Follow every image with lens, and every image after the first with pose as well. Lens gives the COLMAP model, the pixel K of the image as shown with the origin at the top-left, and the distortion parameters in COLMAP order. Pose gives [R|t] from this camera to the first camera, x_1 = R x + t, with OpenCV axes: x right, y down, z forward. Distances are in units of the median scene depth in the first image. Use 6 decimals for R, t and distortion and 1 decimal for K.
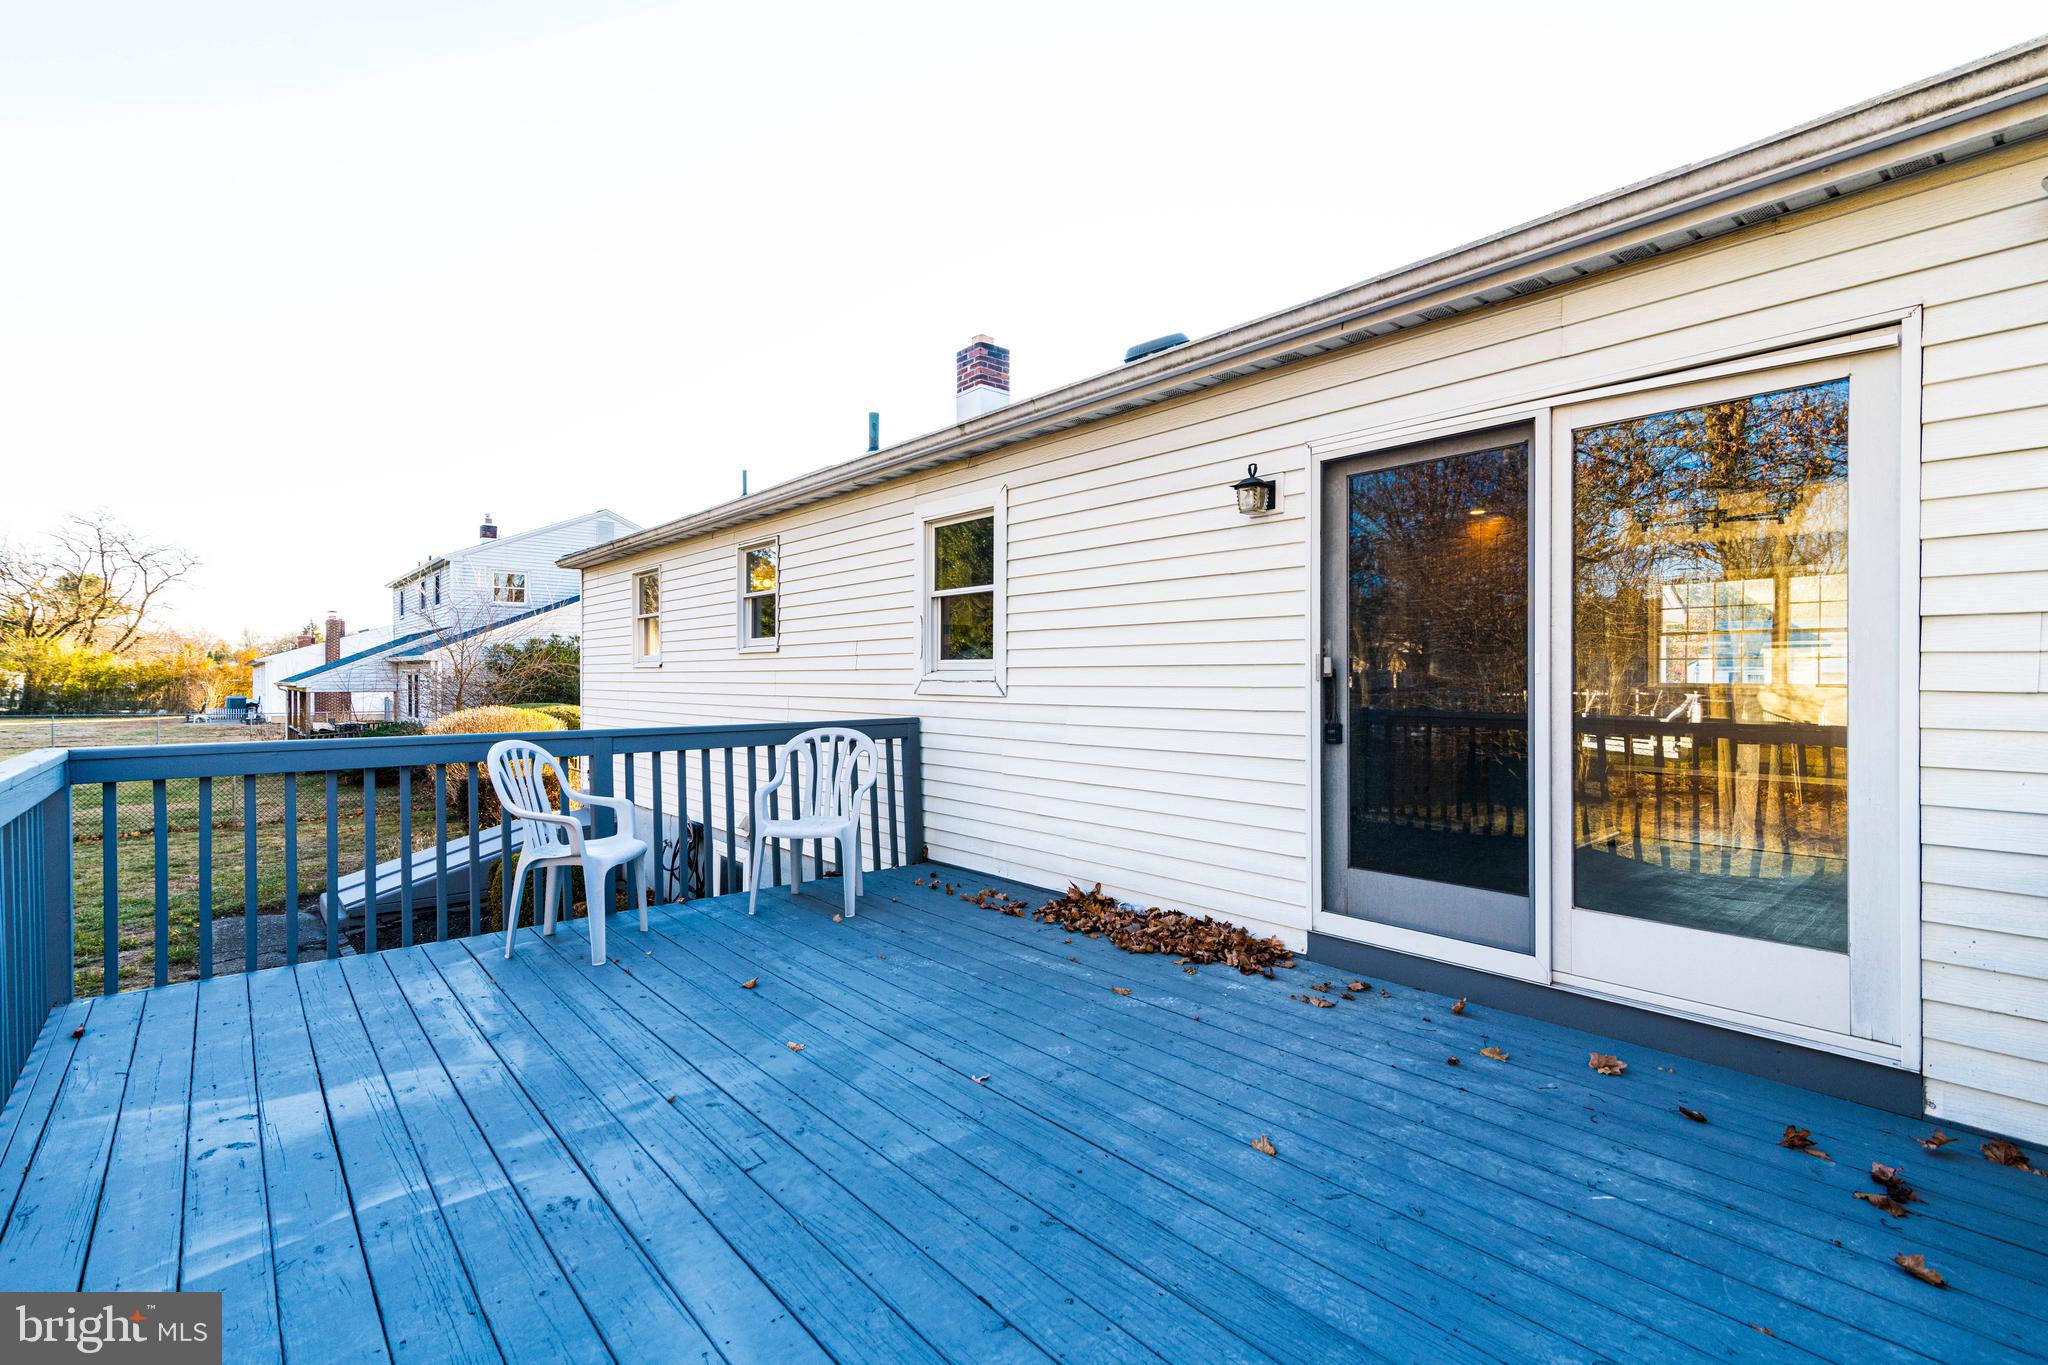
lens RADIAL K [[922.9, 0, 1024.0], [0, 922.9, 682.5], [0, 0, 1]] dist [0.003672, 0.000455]
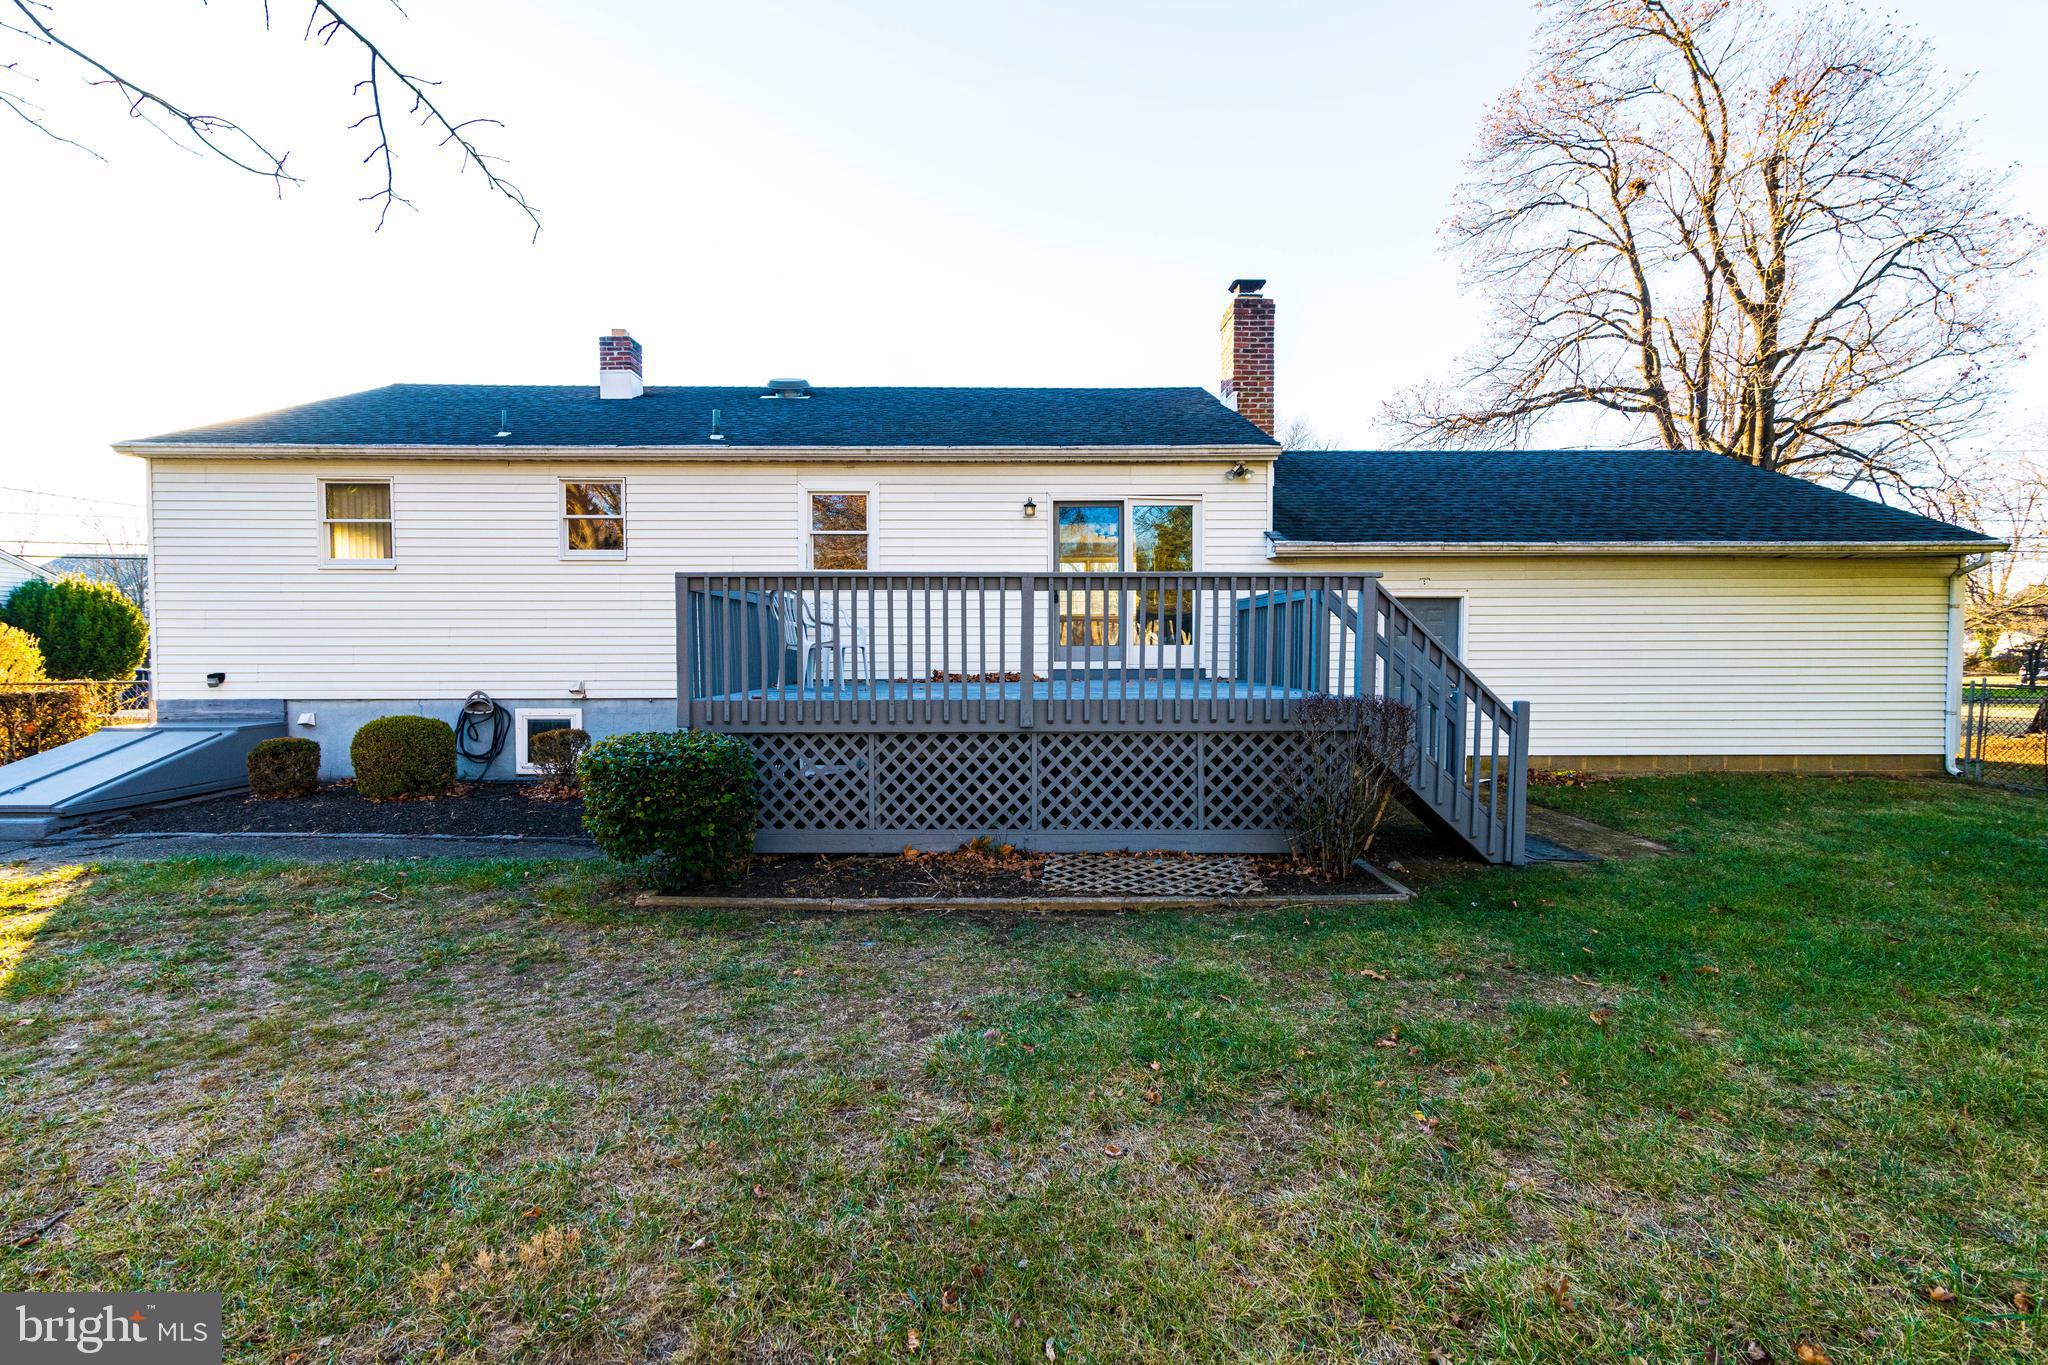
lens RADIAL K [[922.9, 0, 1024.0], [0, 922.9, 682.5], [0, 0, 1]] dist [0.003672, 0.000455]
pose [[0.639498, -0.028711, 0.768256, -0.901541], [0.007574, 0.999489, 0.031048, 0.106690], [-0.768755, -0.014036, 0.639389, -0.347452]]
